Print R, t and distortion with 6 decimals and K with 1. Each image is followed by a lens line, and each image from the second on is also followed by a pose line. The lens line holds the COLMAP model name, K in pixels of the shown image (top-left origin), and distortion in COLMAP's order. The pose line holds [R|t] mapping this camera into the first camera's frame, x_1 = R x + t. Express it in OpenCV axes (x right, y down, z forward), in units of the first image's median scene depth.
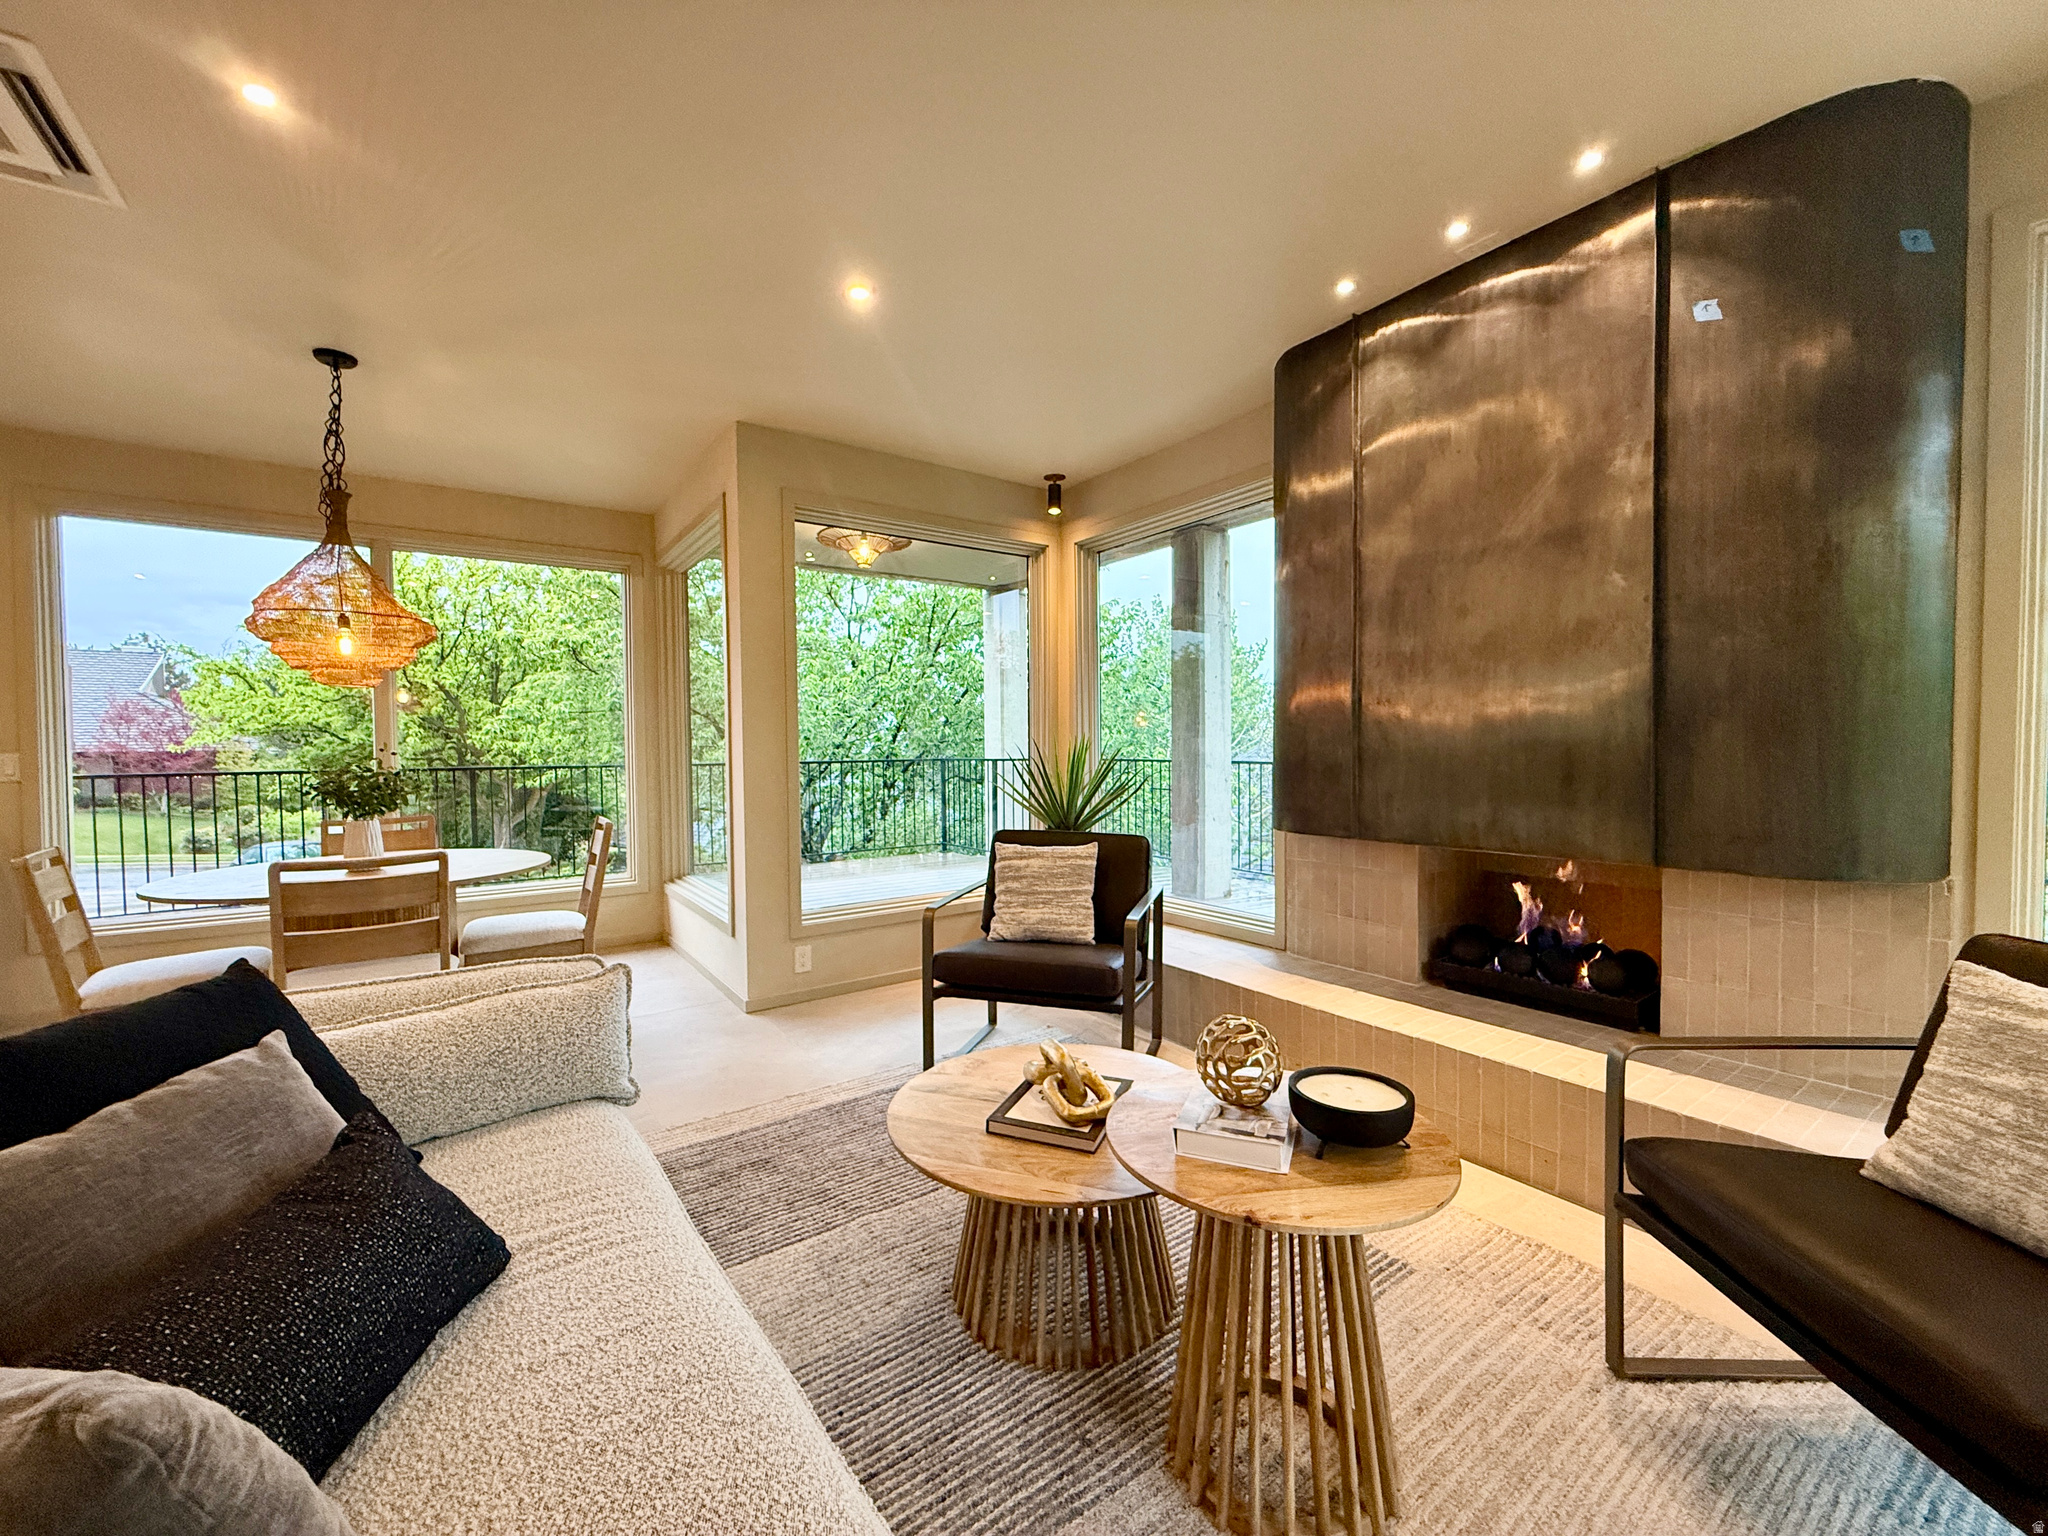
lens RADIAL K [[825.6, 0, 1006.4], [0, 825.6, 769.4], [0, 0, 1]] dist [0.010114, 0.000345]
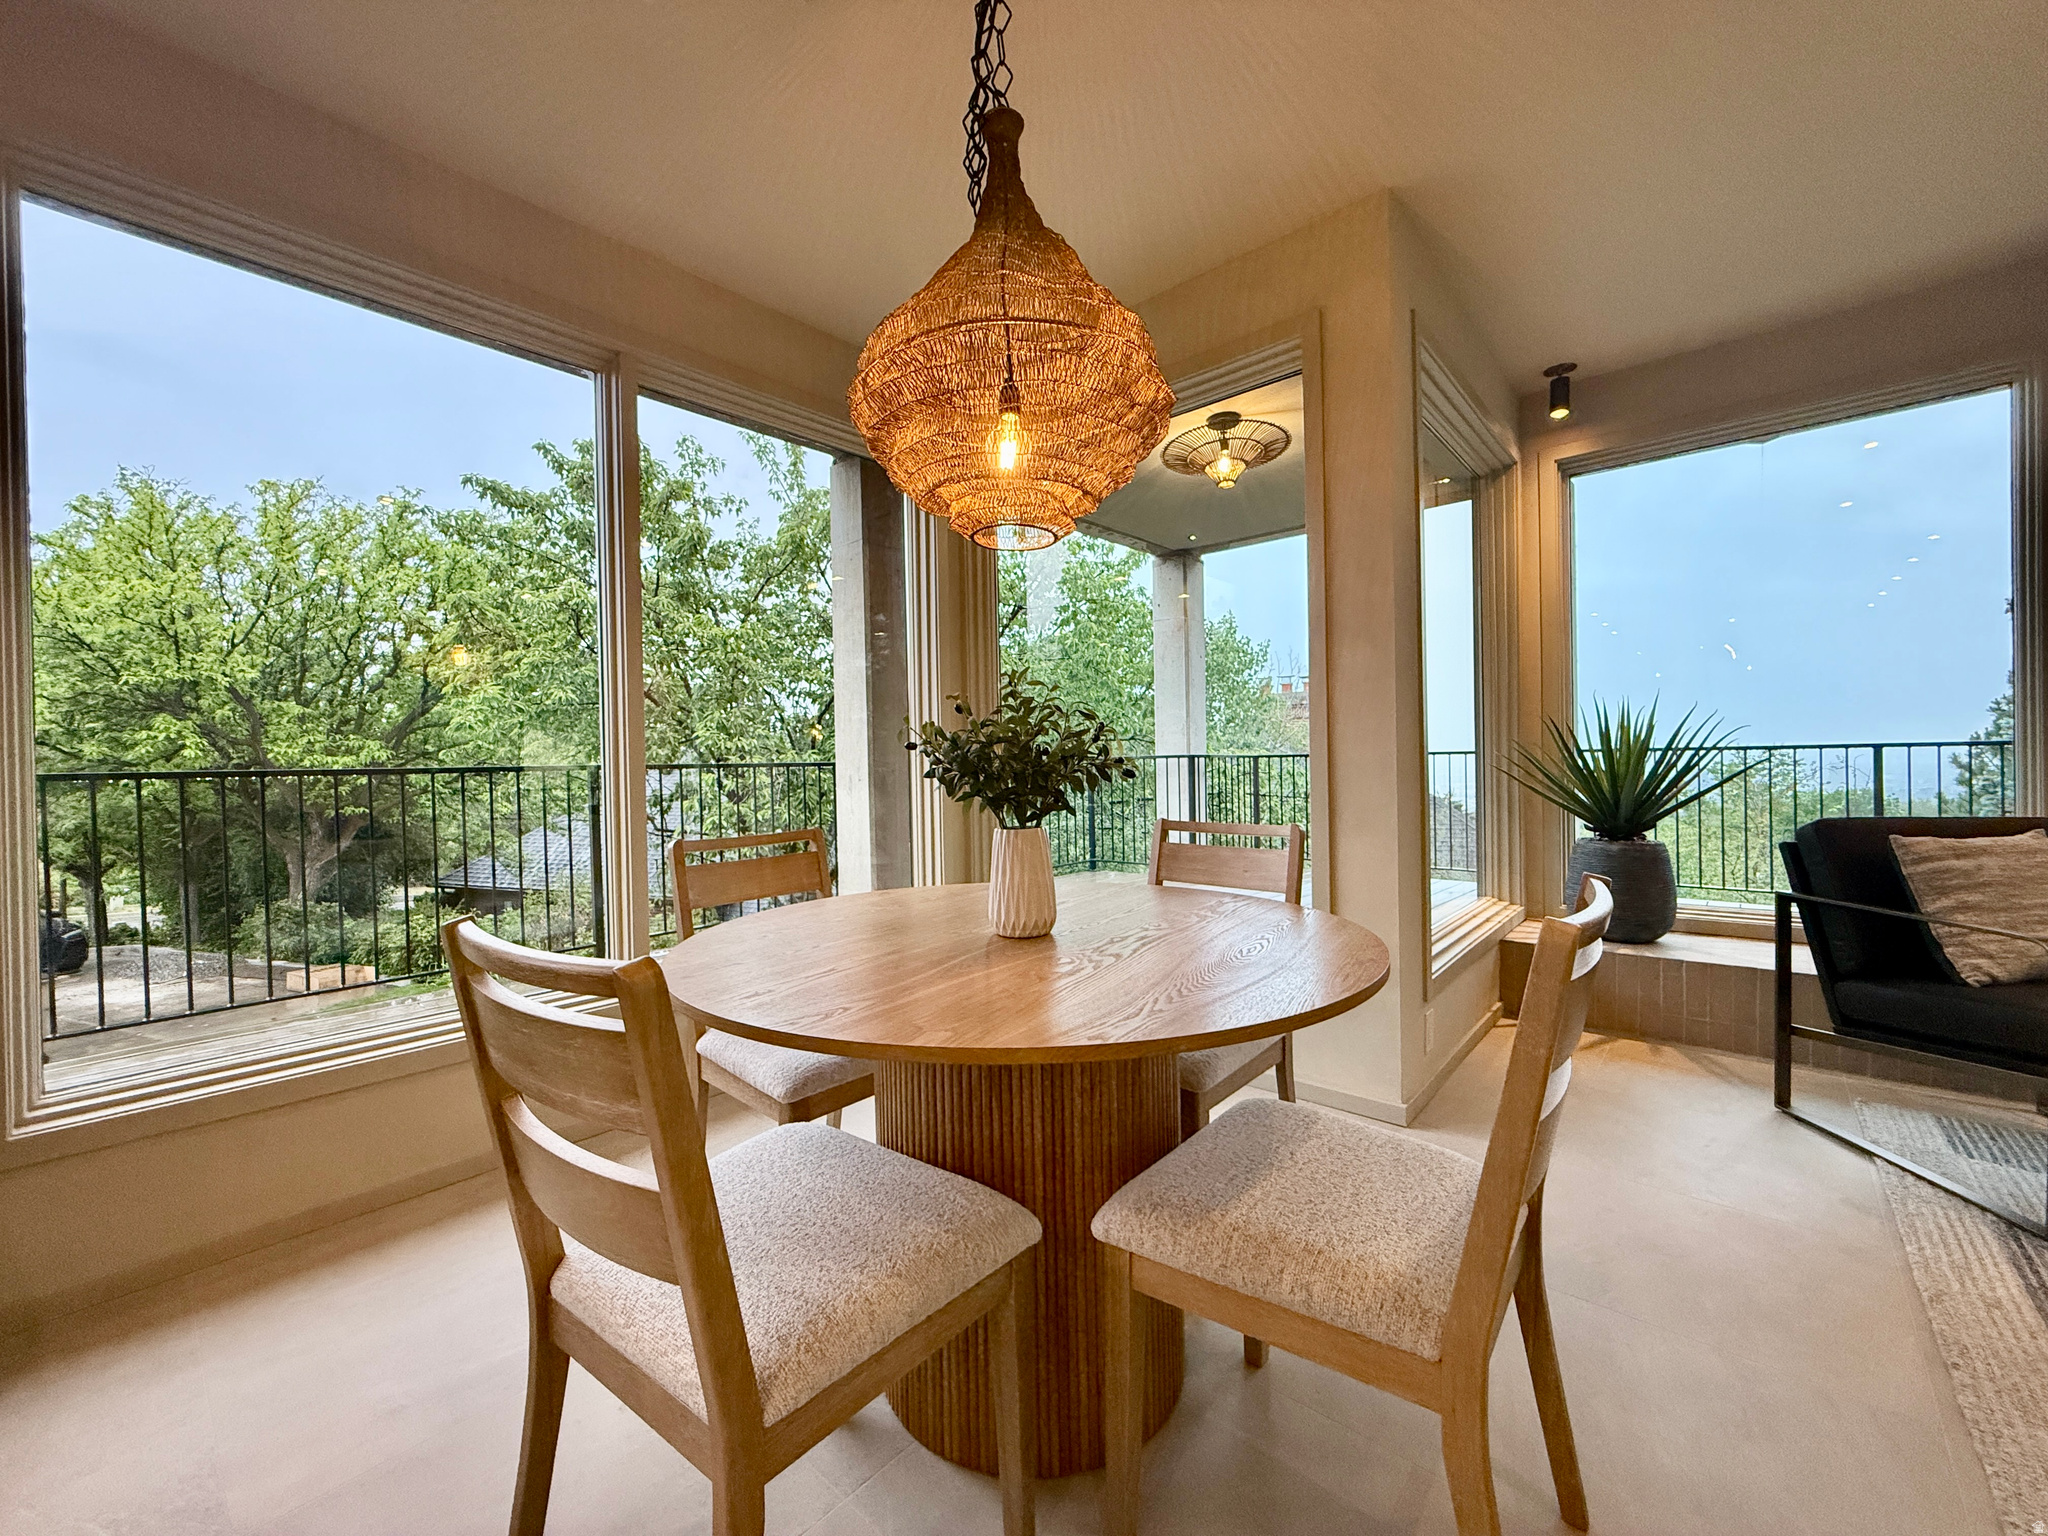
lens RADIAL K [[825.6, 0, 1028.4], [0, 825.6, 774.8], [0, 0, 1]] dist [0.010114, 0.000345]
pose [[0.975058, -0.013271, 0.221554, -0.577493], [0.016132, 0.999808, -0.011109, 0.024596], [-0.221364, 0.014406, 0.975085, 0.339885]]
